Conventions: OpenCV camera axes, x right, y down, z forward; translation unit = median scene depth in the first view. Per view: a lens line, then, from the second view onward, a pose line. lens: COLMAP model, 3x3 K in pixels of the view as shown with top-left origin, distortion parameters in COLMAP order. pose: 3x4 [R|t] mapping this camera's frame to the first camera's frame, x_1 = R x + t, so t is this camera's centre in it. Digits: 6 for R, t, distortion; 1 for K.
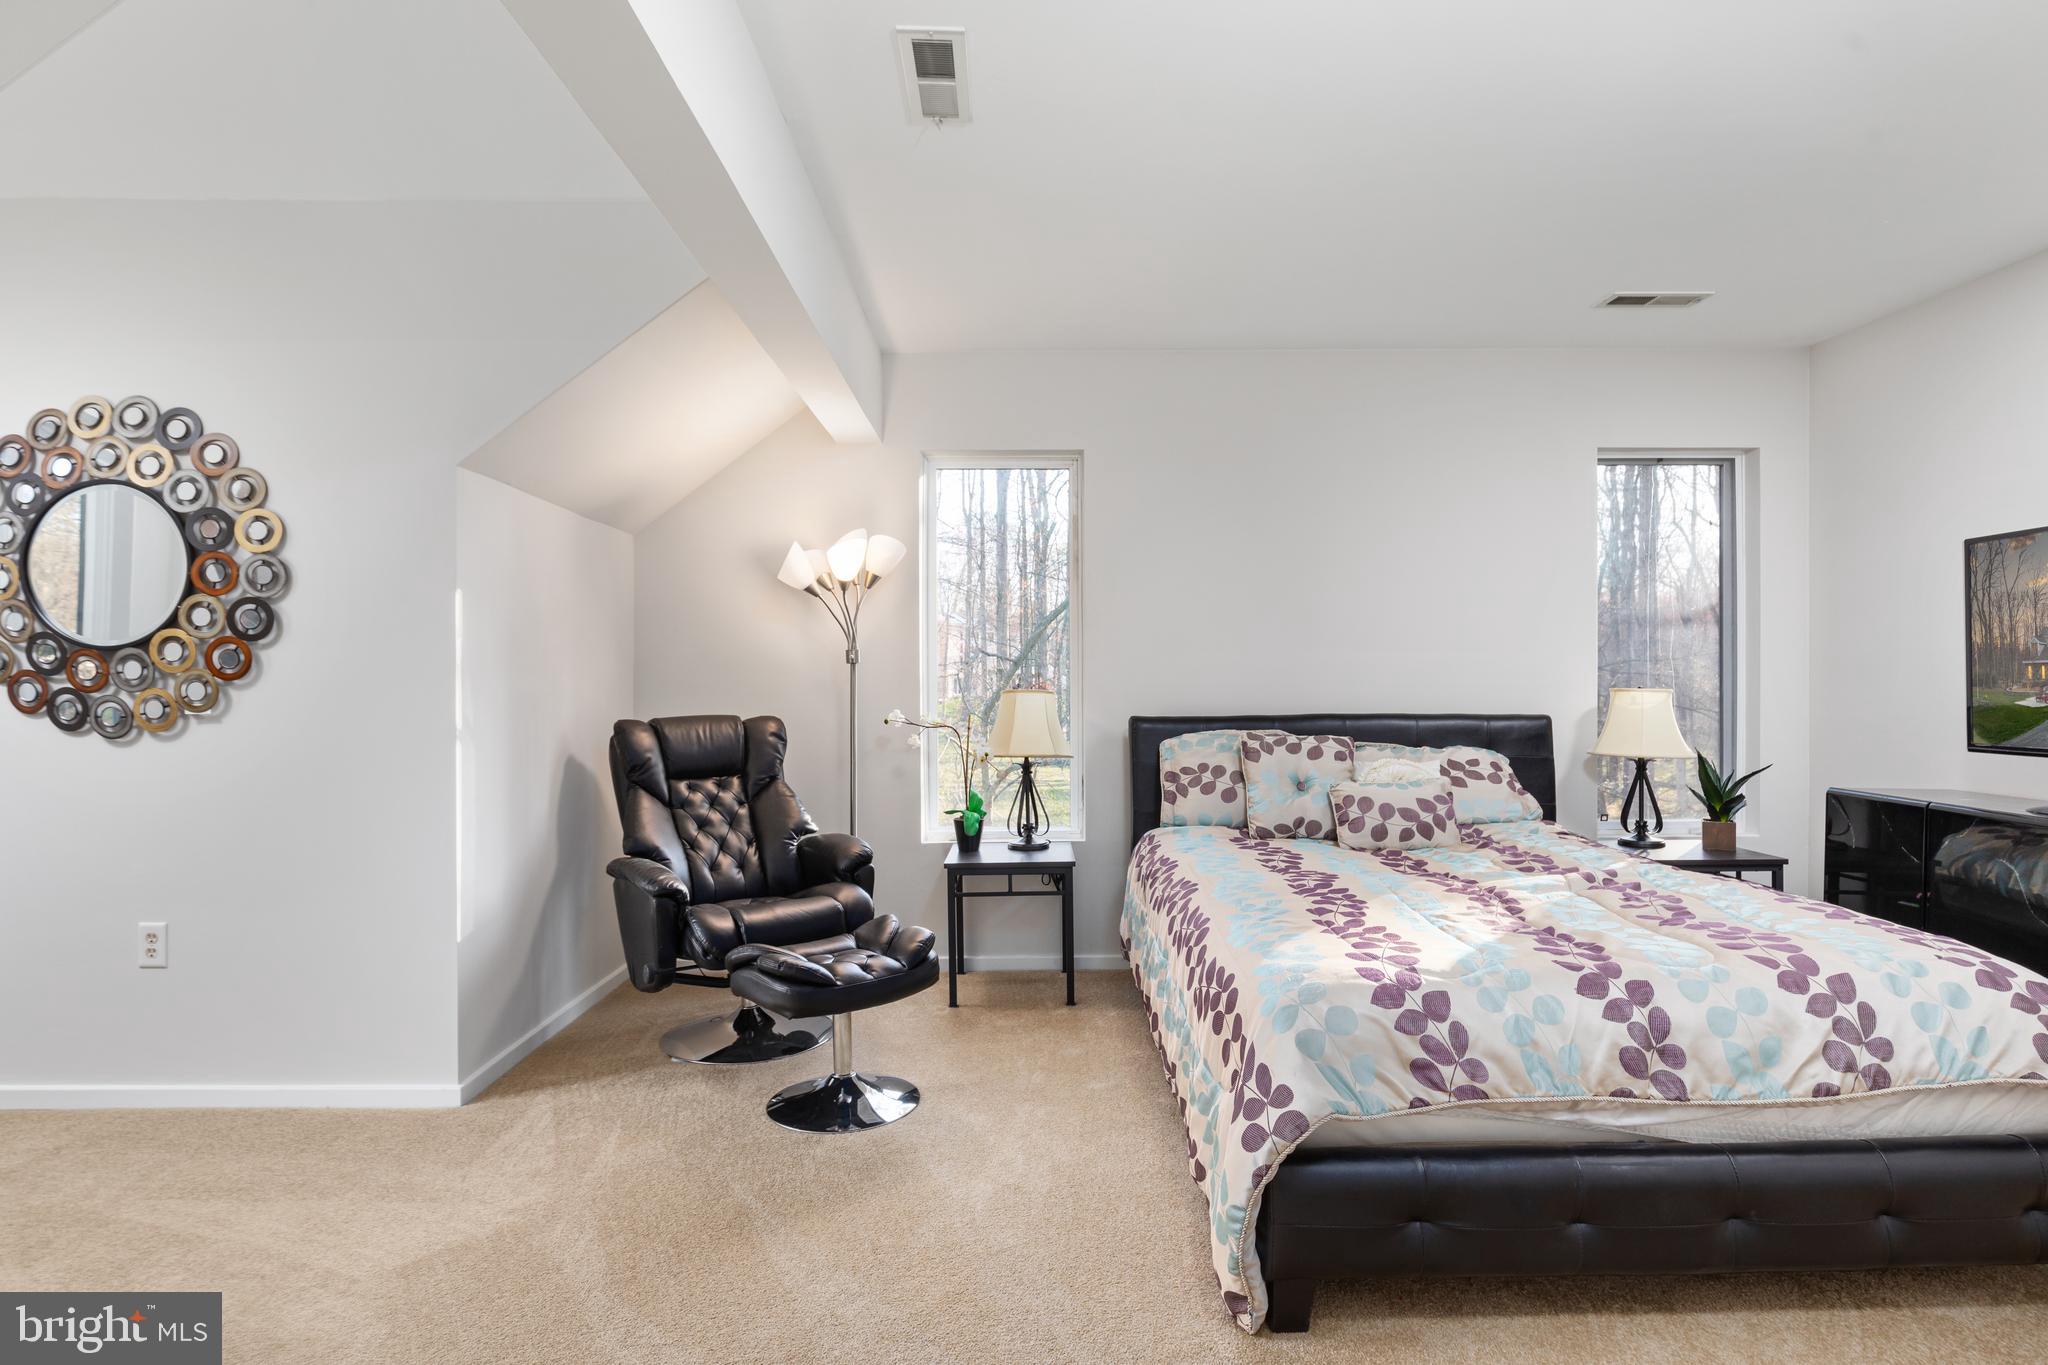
lens RADIAL K [[1086.6, 0, 1031.4], [0, 1086.6, 674.6], [0, 0, 1]] dist [-0.001347, 0.000471]
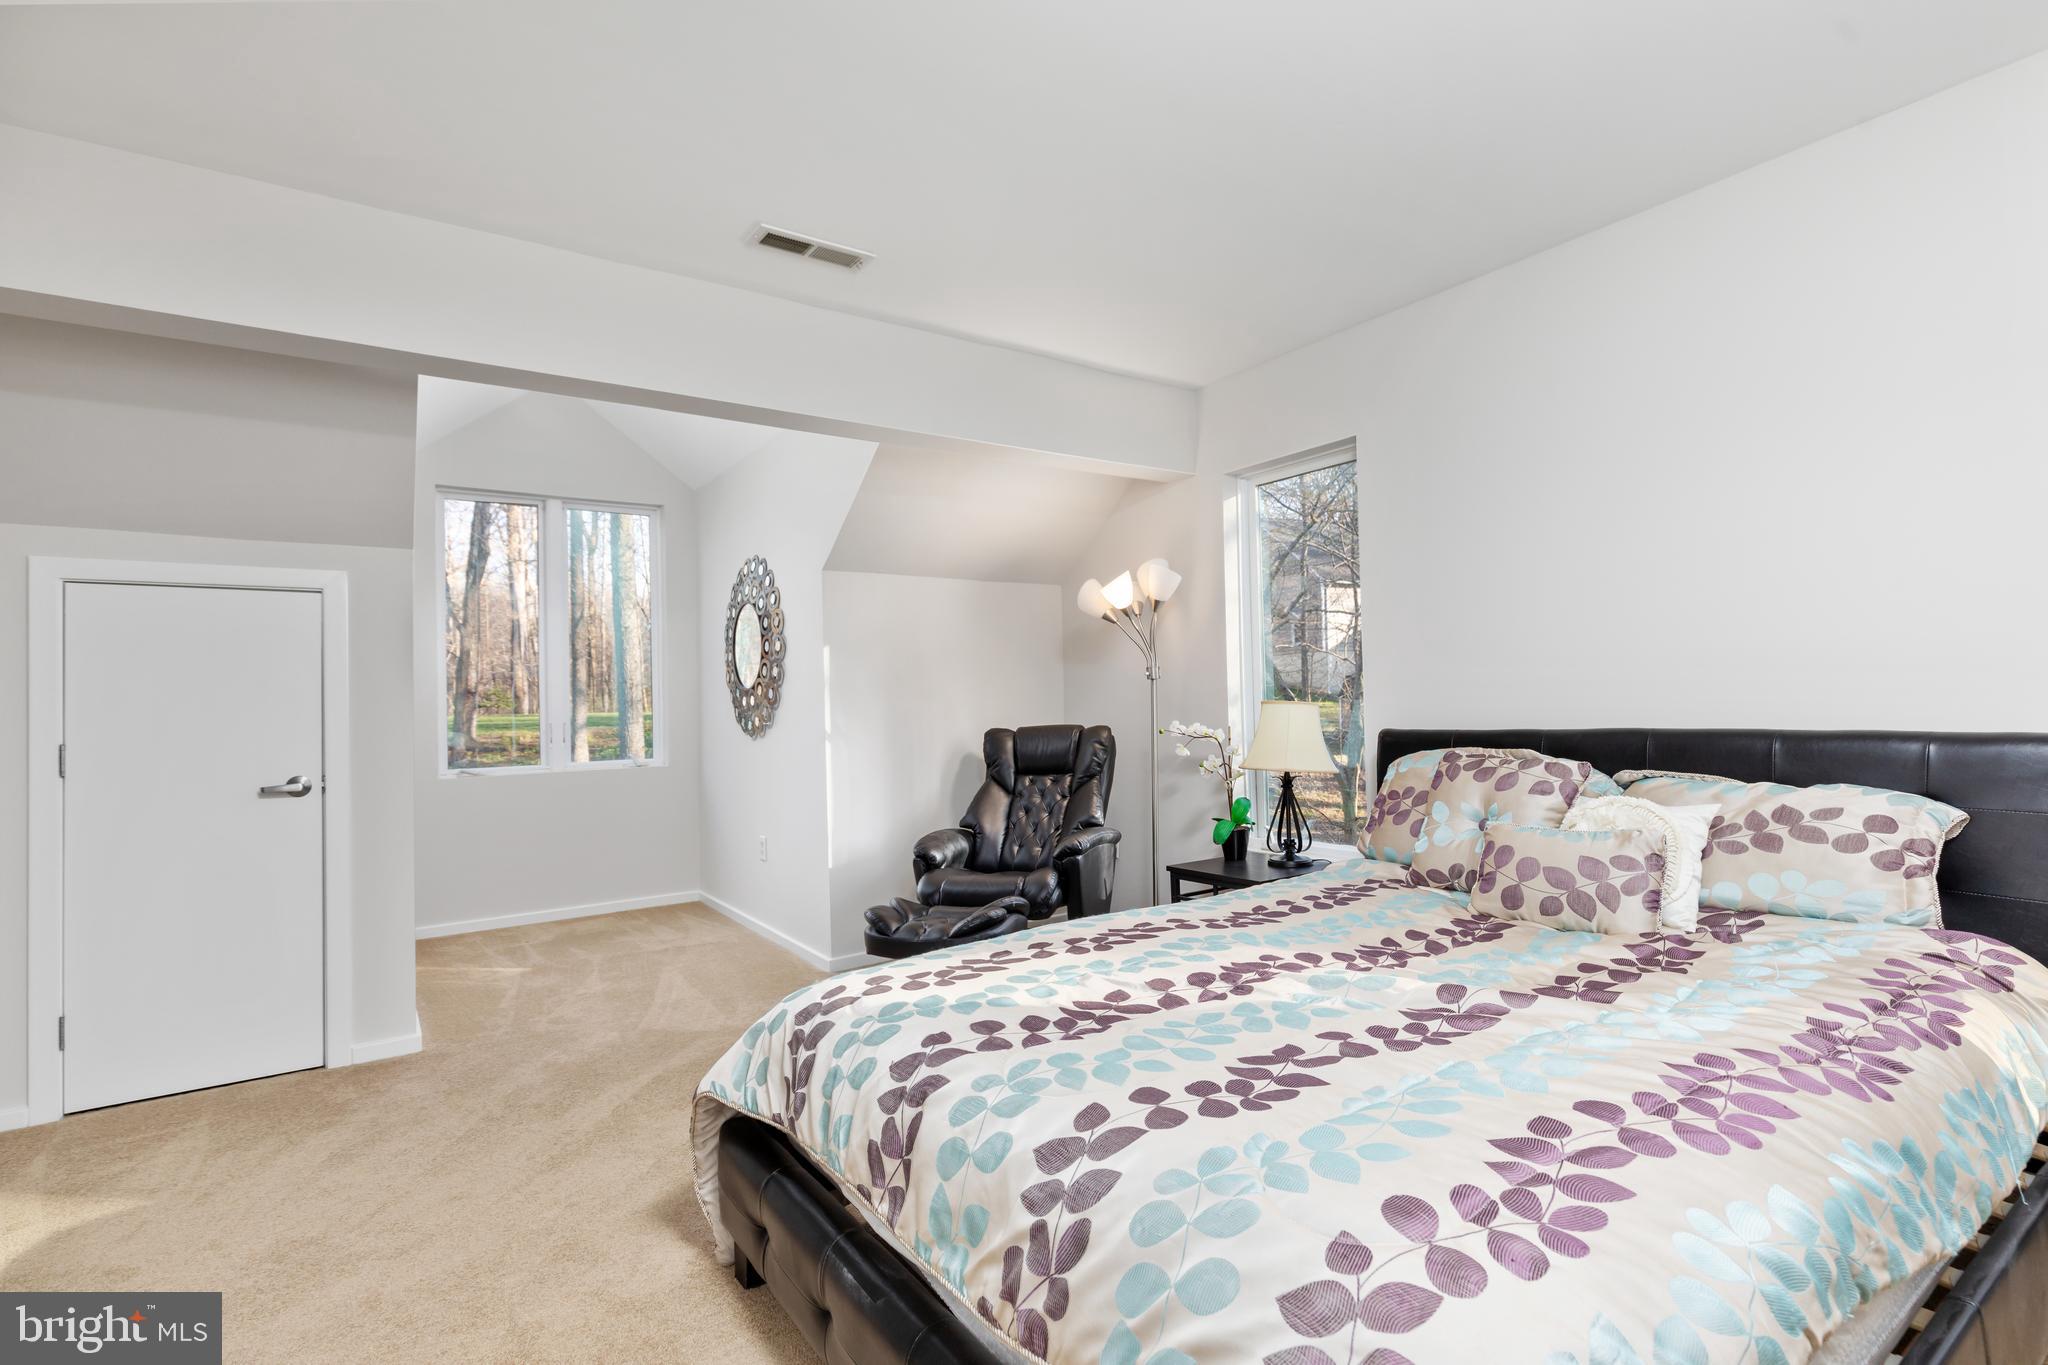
lens RADIAL K [[975.9, 0, 1023.8], [0, 975.9, 684.5], [0, 0, 1]] dist [0.001466, -0.000019]
pose [[0.550839, -0.027353, -0.834163, 0.652182], [0.032986, 0.999395, -0.010989, 0.001287], [0.833960, -0.021462, 0.551408, 0.359346]]
